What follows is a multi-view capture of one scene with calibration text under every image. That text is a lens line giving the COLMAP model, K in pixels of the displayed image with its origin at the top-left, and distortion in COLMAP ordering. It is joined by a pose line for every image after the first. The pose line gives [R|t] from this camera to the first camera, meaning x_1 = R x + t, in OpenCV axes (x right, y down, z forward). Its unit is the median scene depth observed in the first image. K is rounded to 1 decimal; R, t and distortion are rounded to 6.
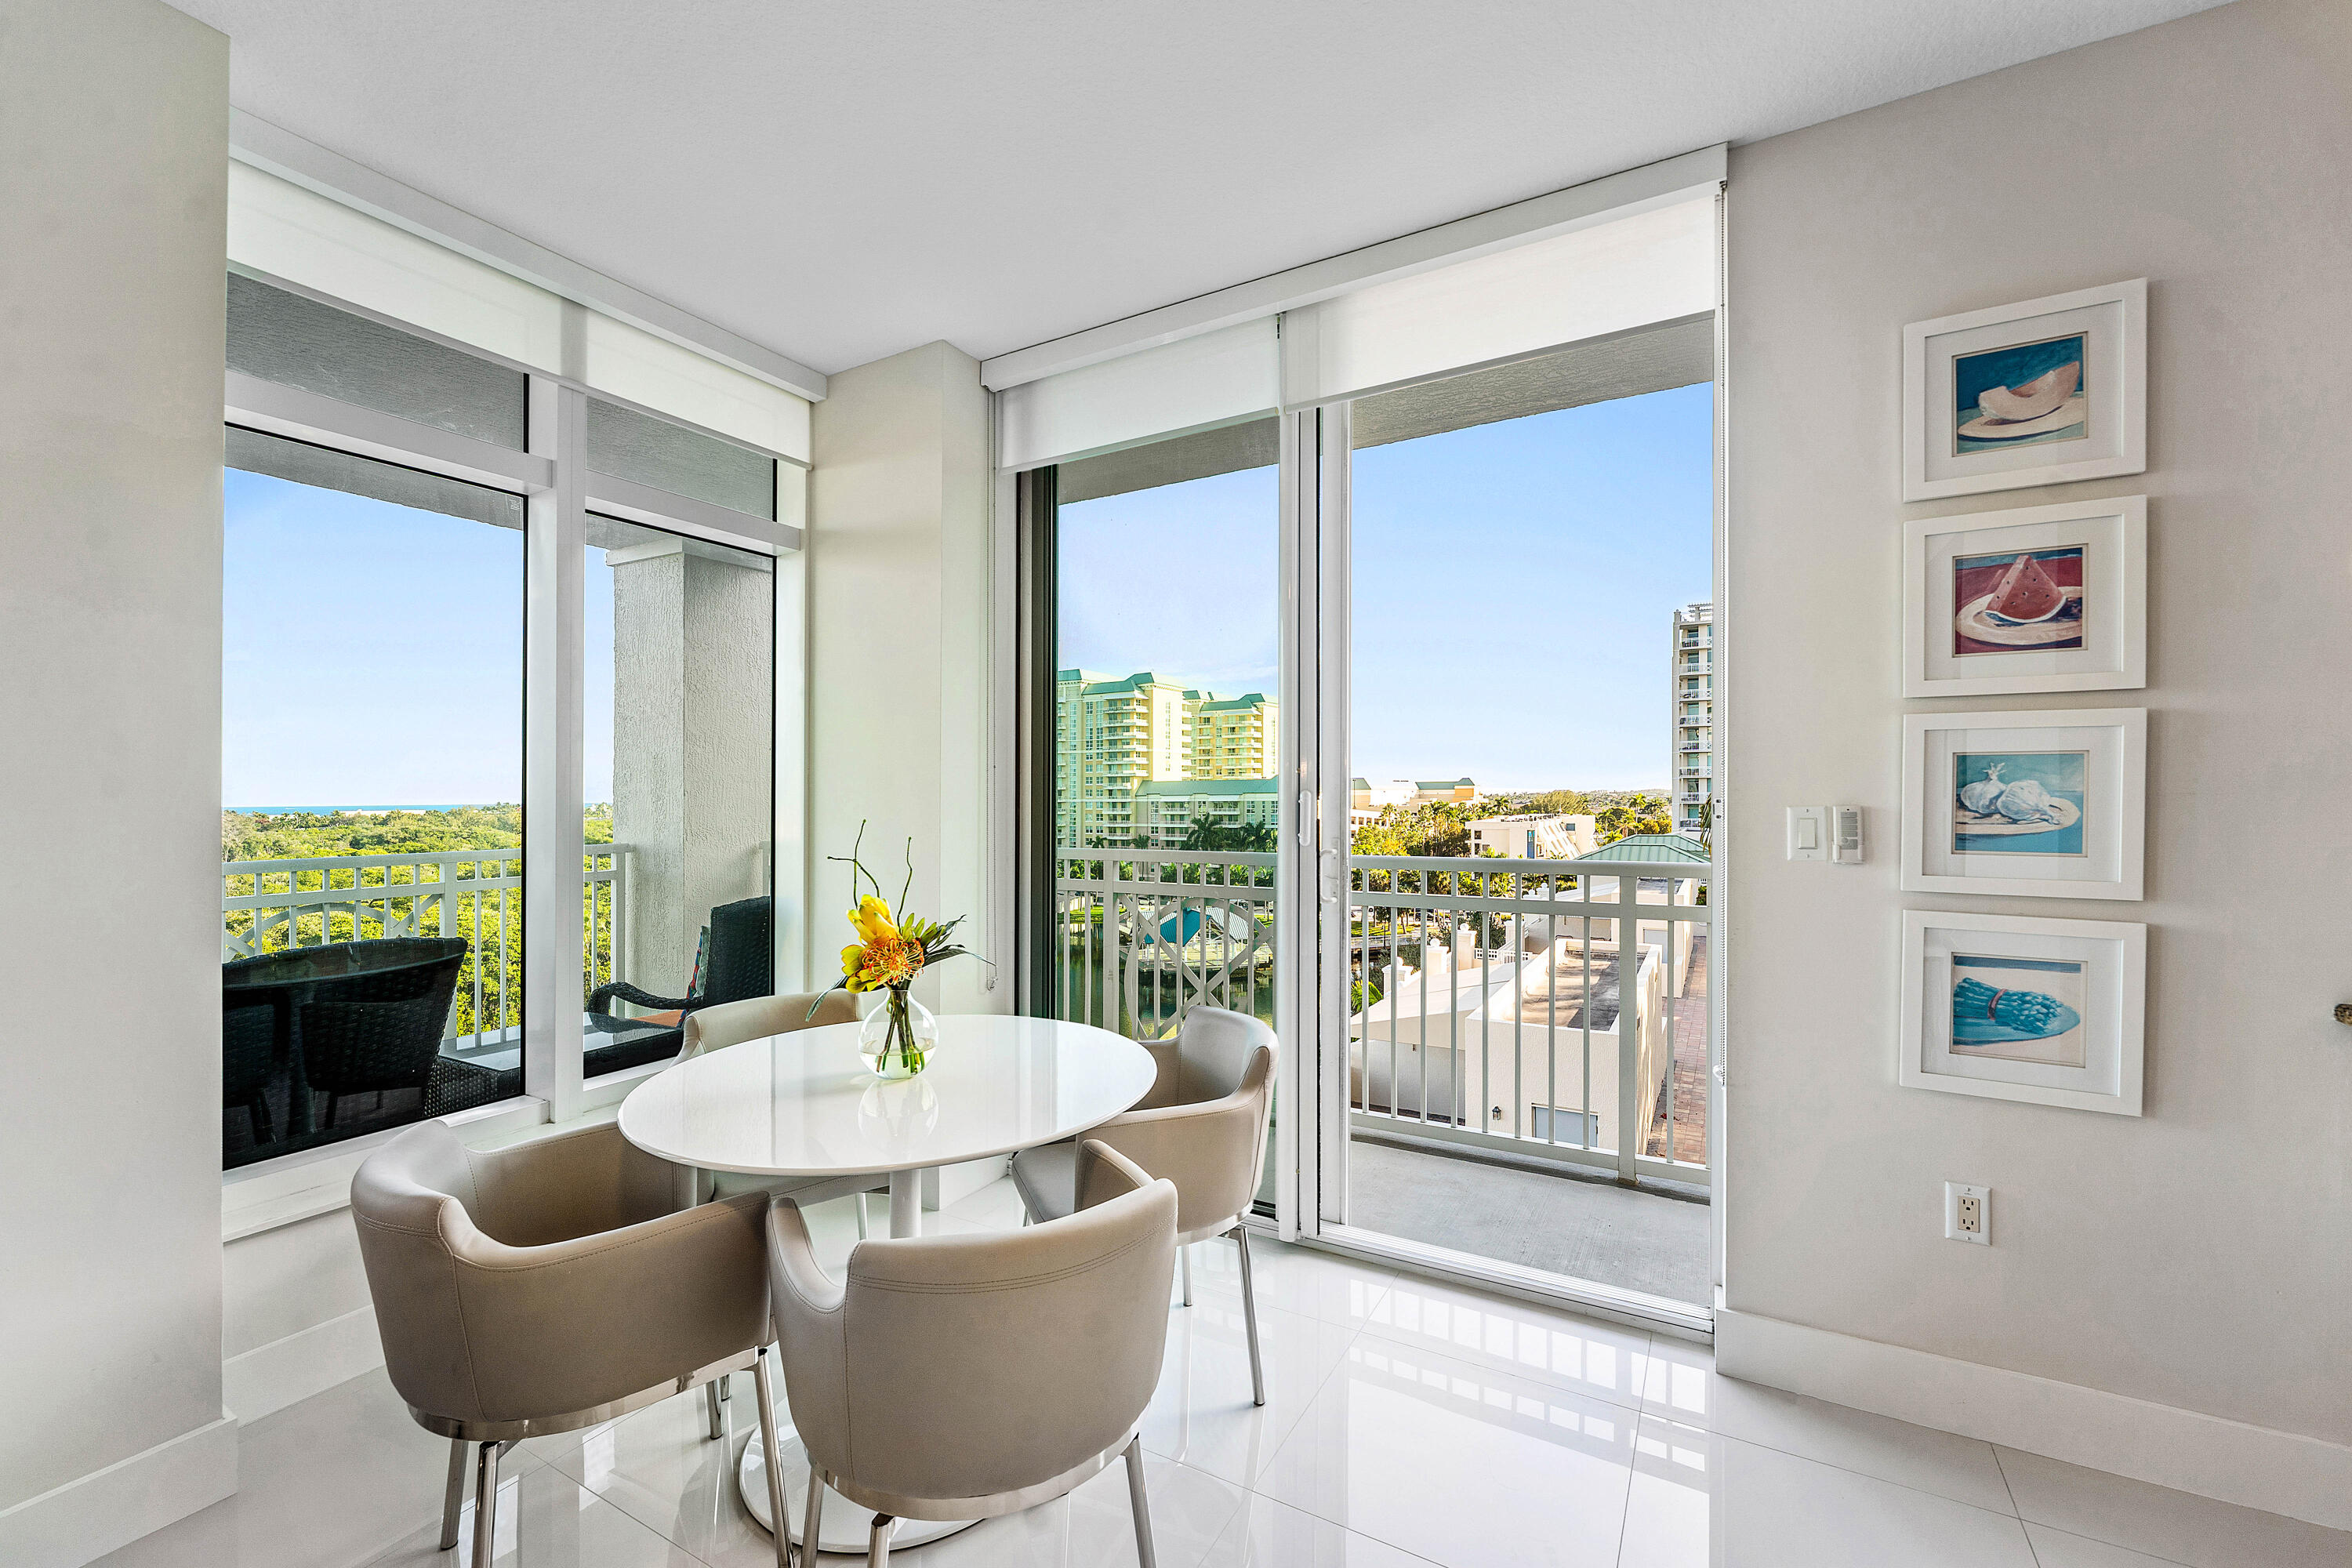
lens RADIAL K [[972.8, 0, 1162.1], [0, 972.8, 786.0], [0, 0, 1]] dist [0.001465, 0.000238]
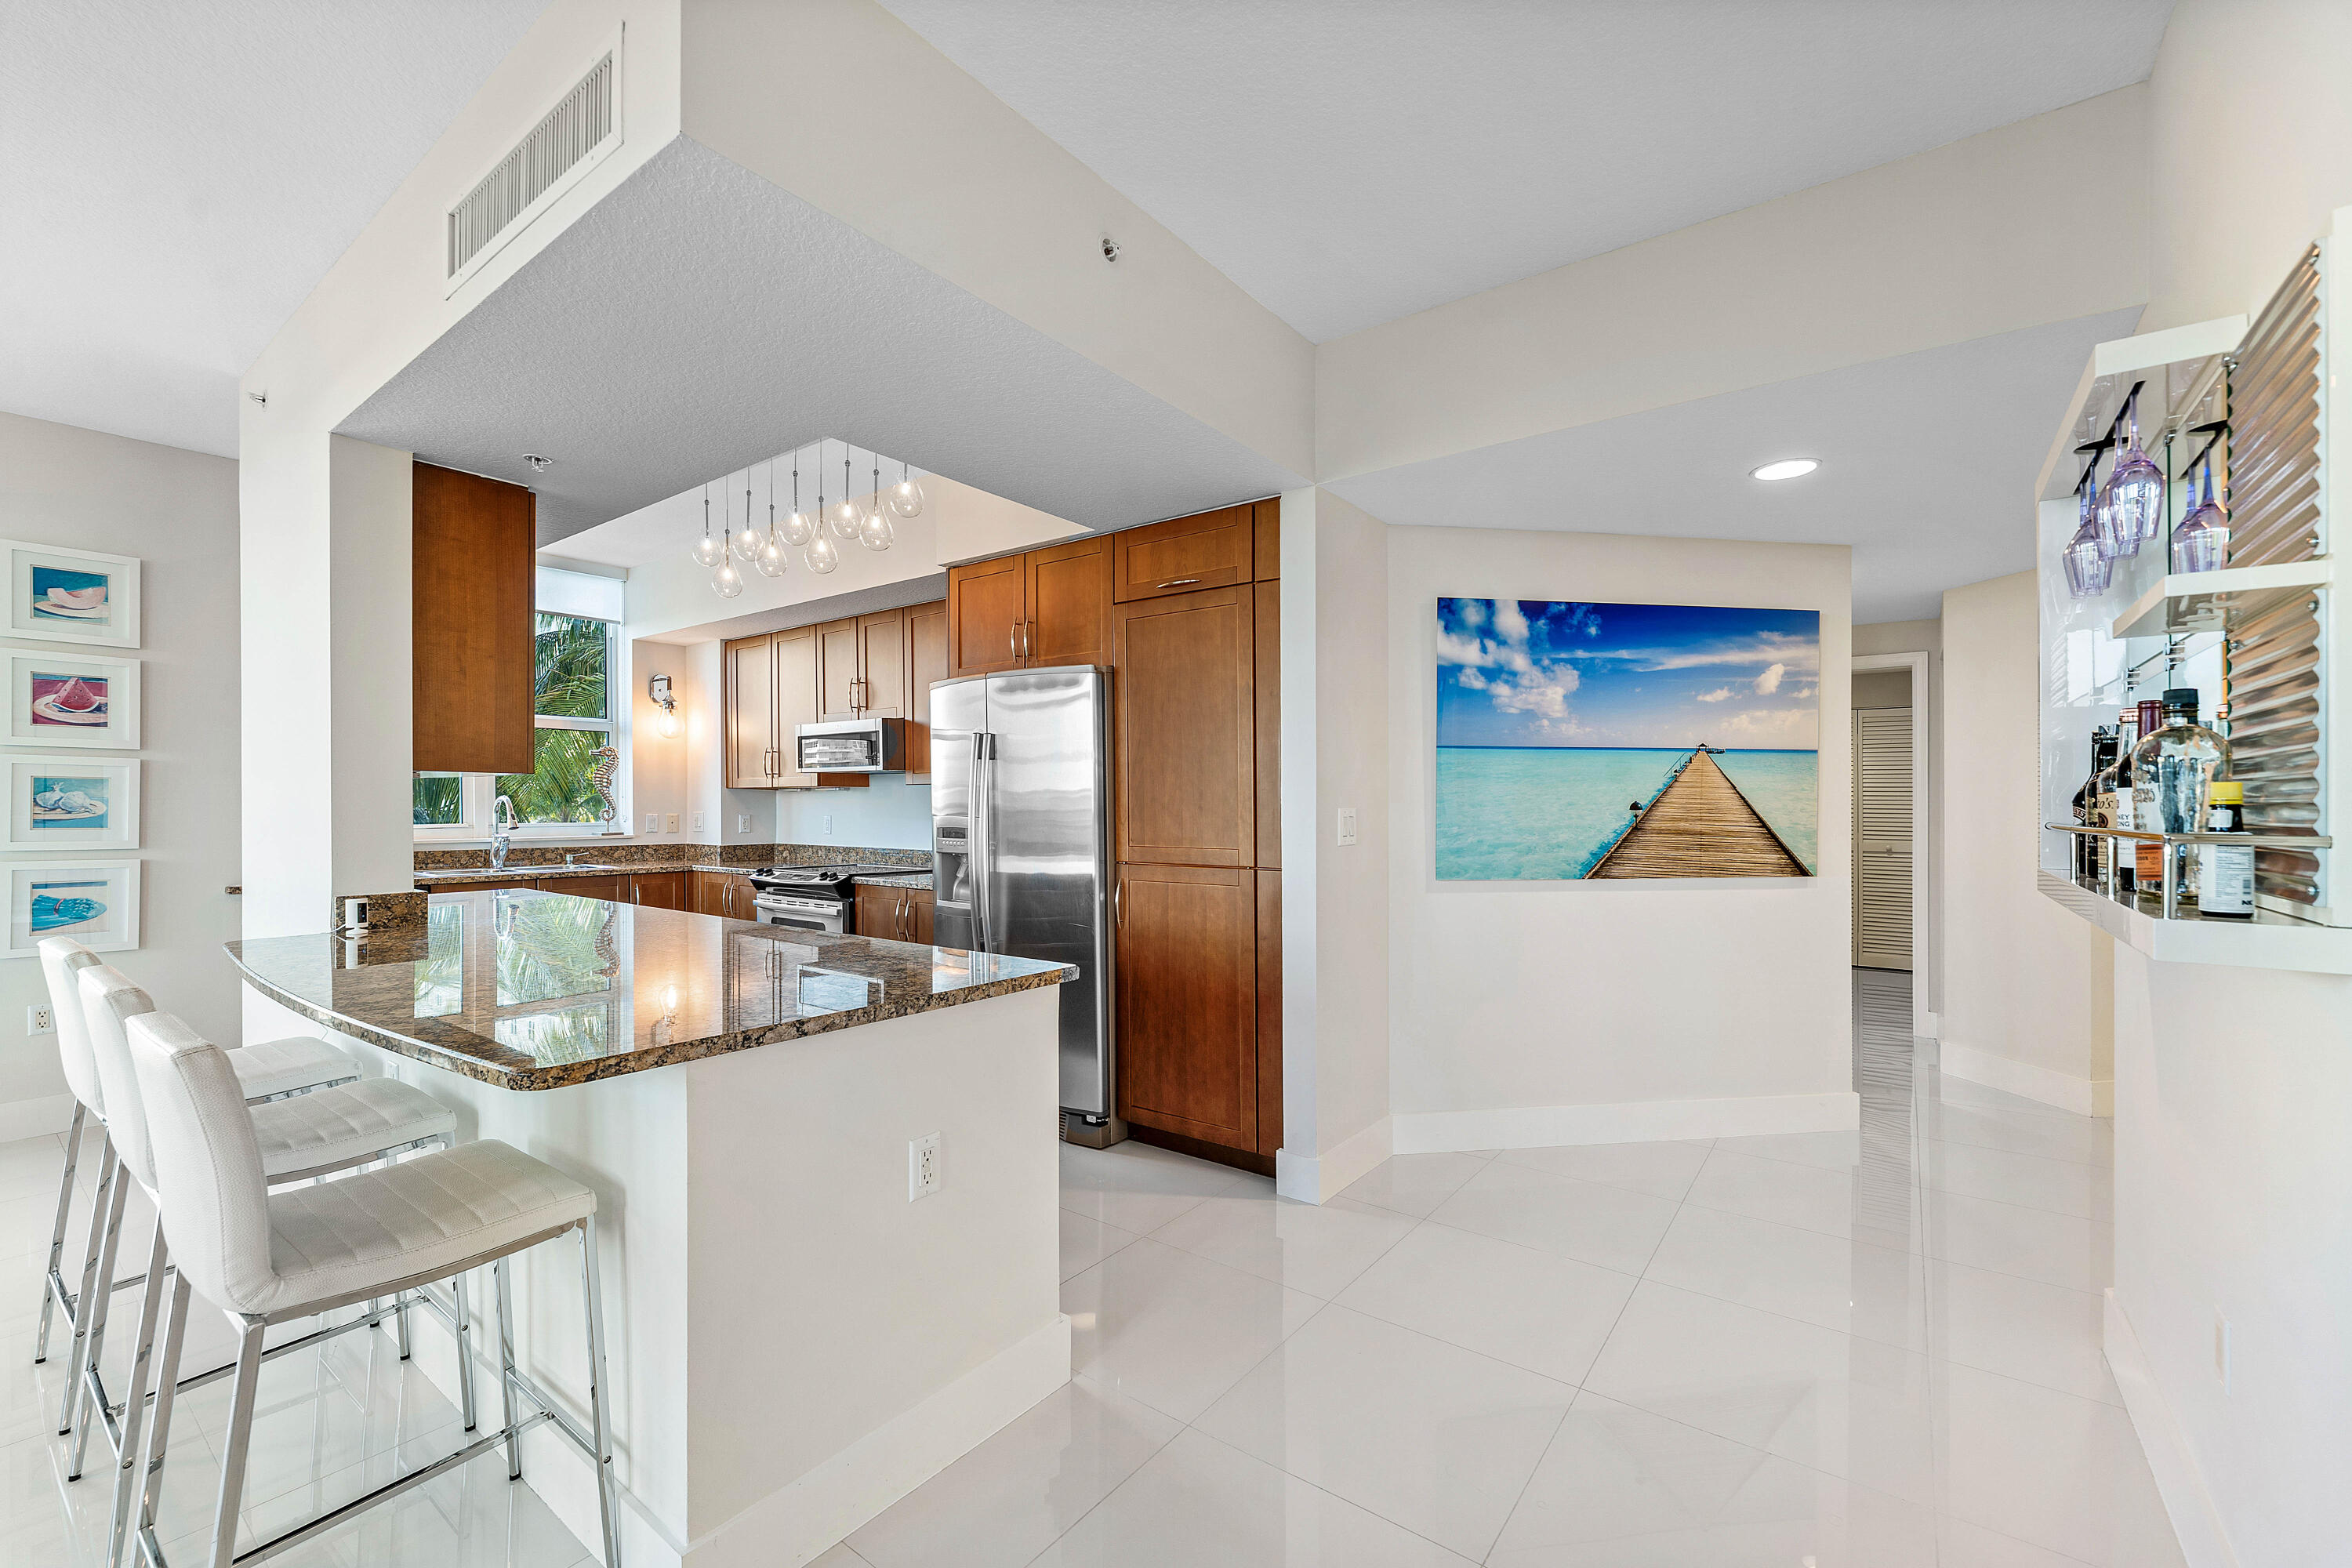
lens RADIAL K [[970.9, 0, 1180.7], [0, 970.9, 820.4], [0, 0, 1]] dist [-0.001465, -0.000093]
pose [[0.106728, -0.009487, 0.994243, -0.614311], [-0.011349, 0.999878, 0.010759, 0.004683], [-0.994224, -0.012431, 0.106607, -1.065618]]
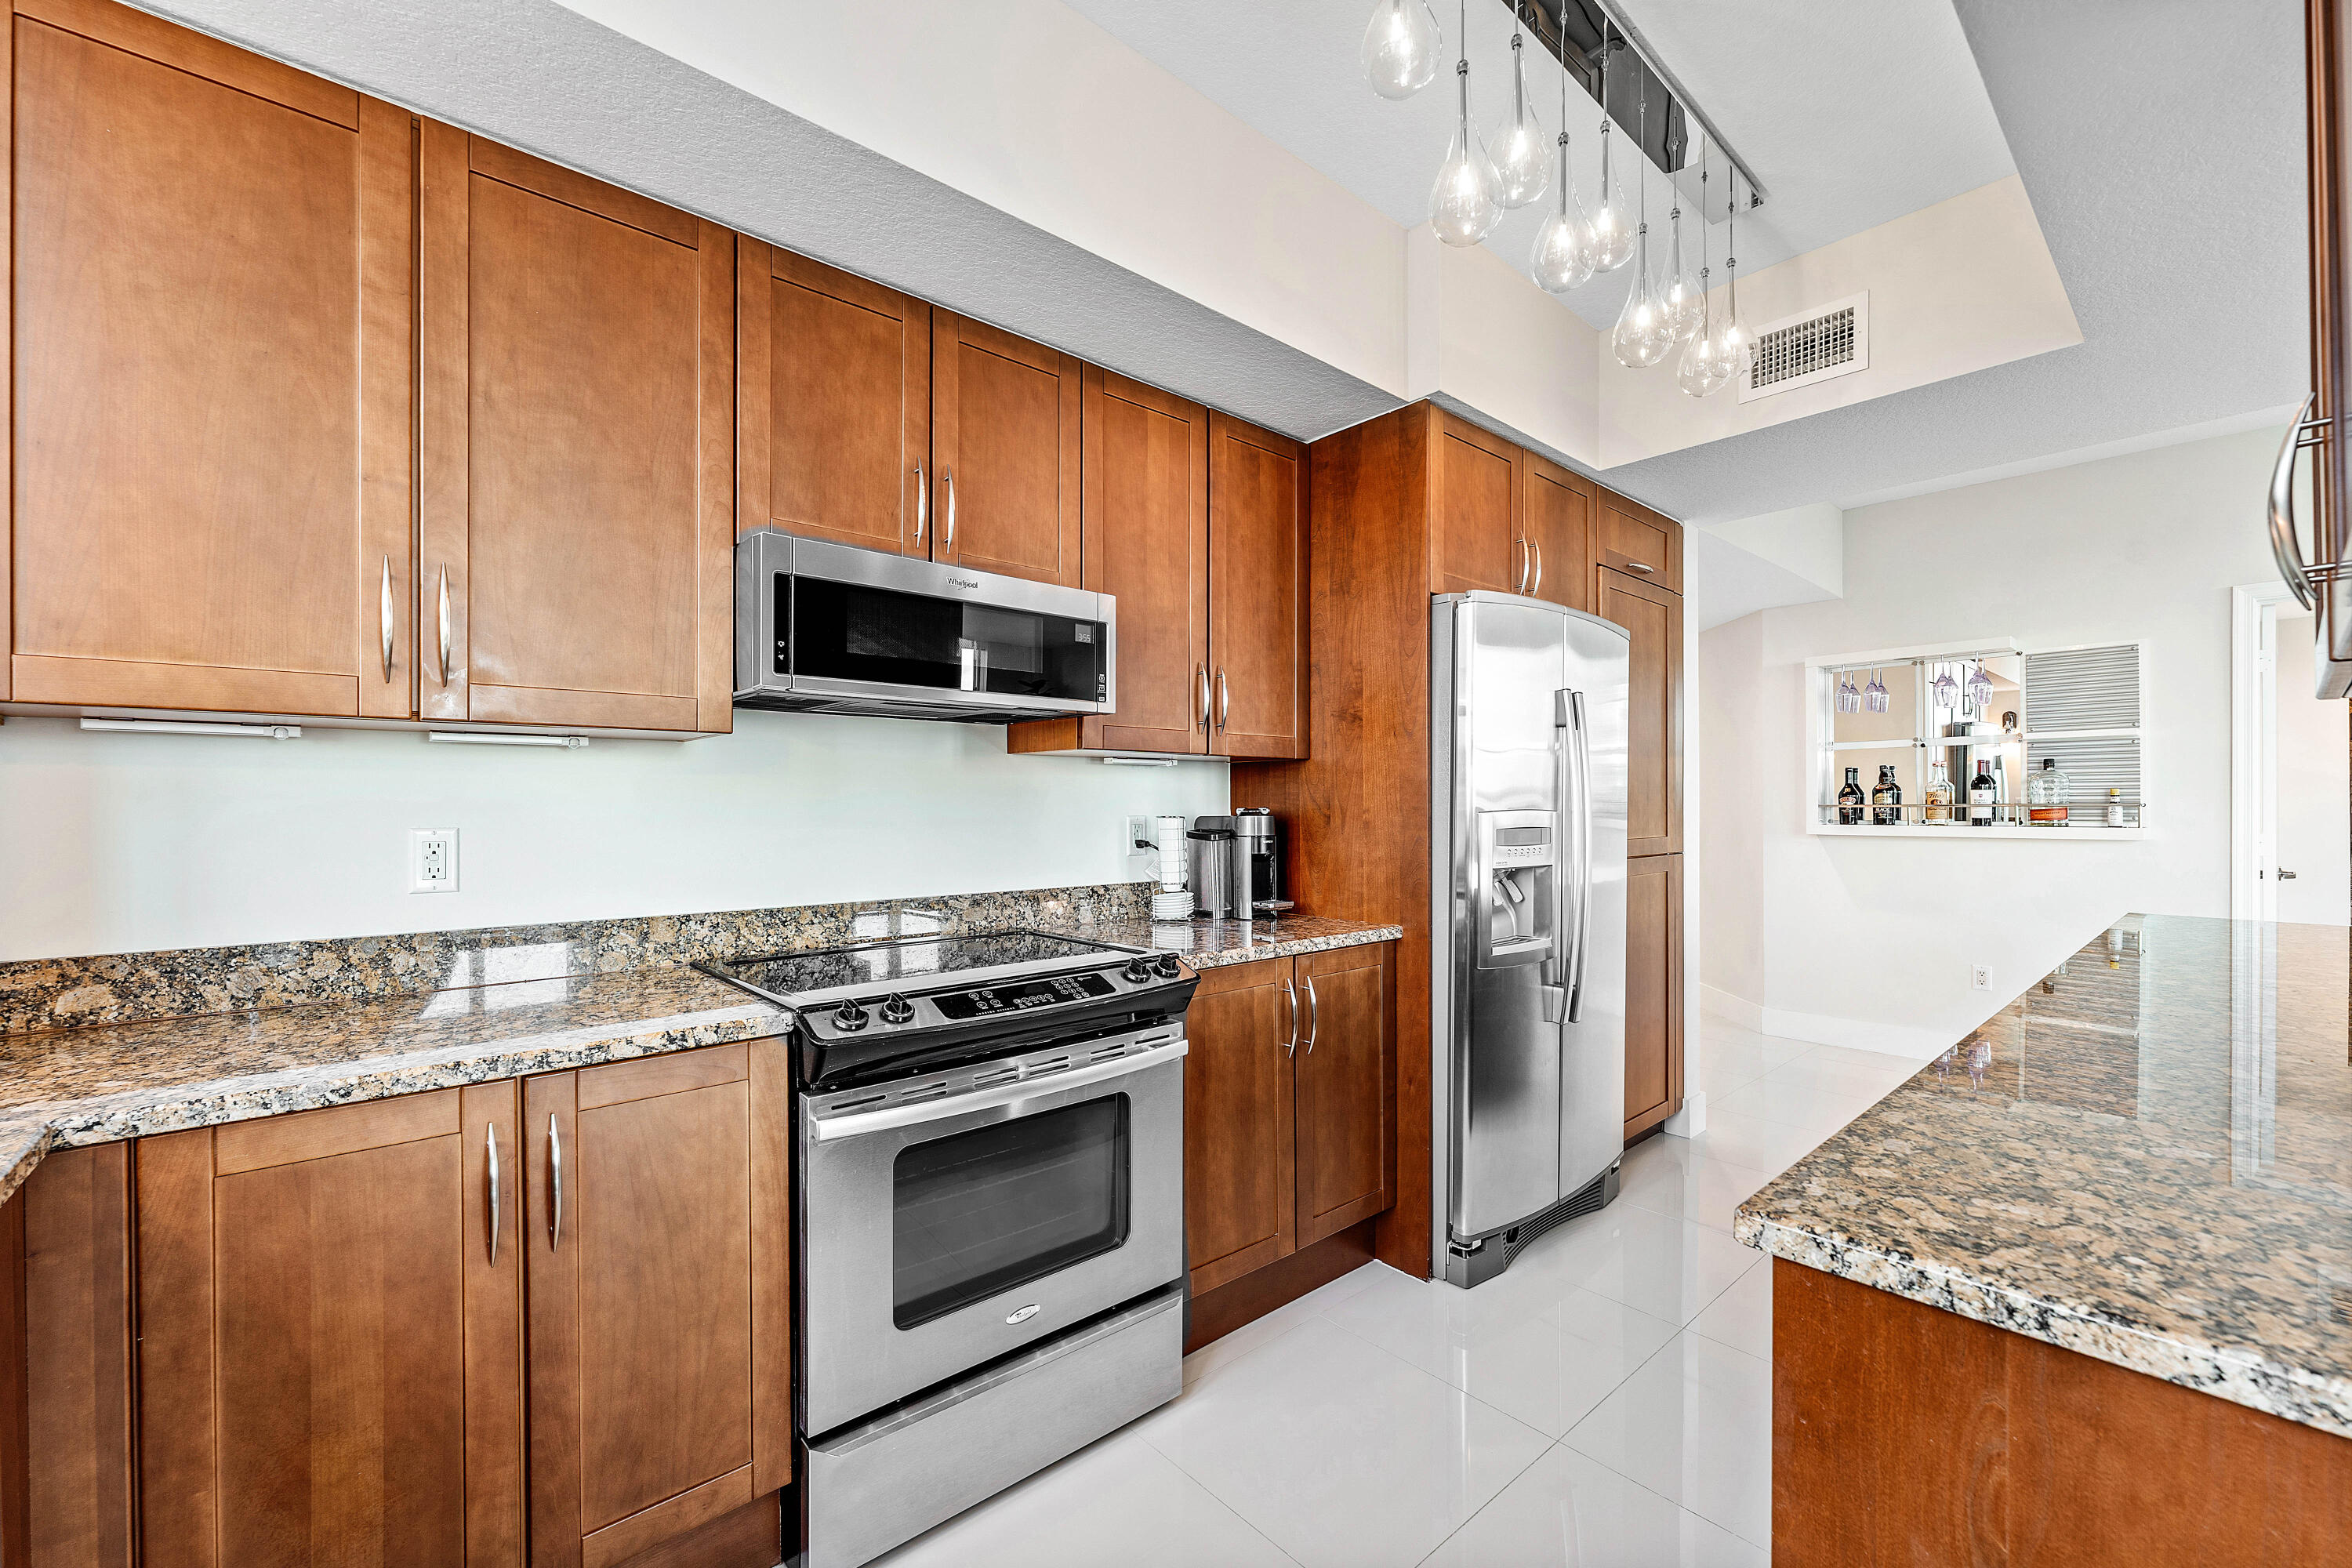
lens RADIAL K [[975.4, 0, 1178.5], [0, 975.4, 803.1], [0, 0, 1]] dist [0.000663, -0.000163]
pose [[-0.949169, 0.008766, 0.314646, 0.864119], [0.005545, 0.999923, -0.011132, 0.020372], [-0.314719, -0.008821, -0.949144, 0.467802]]
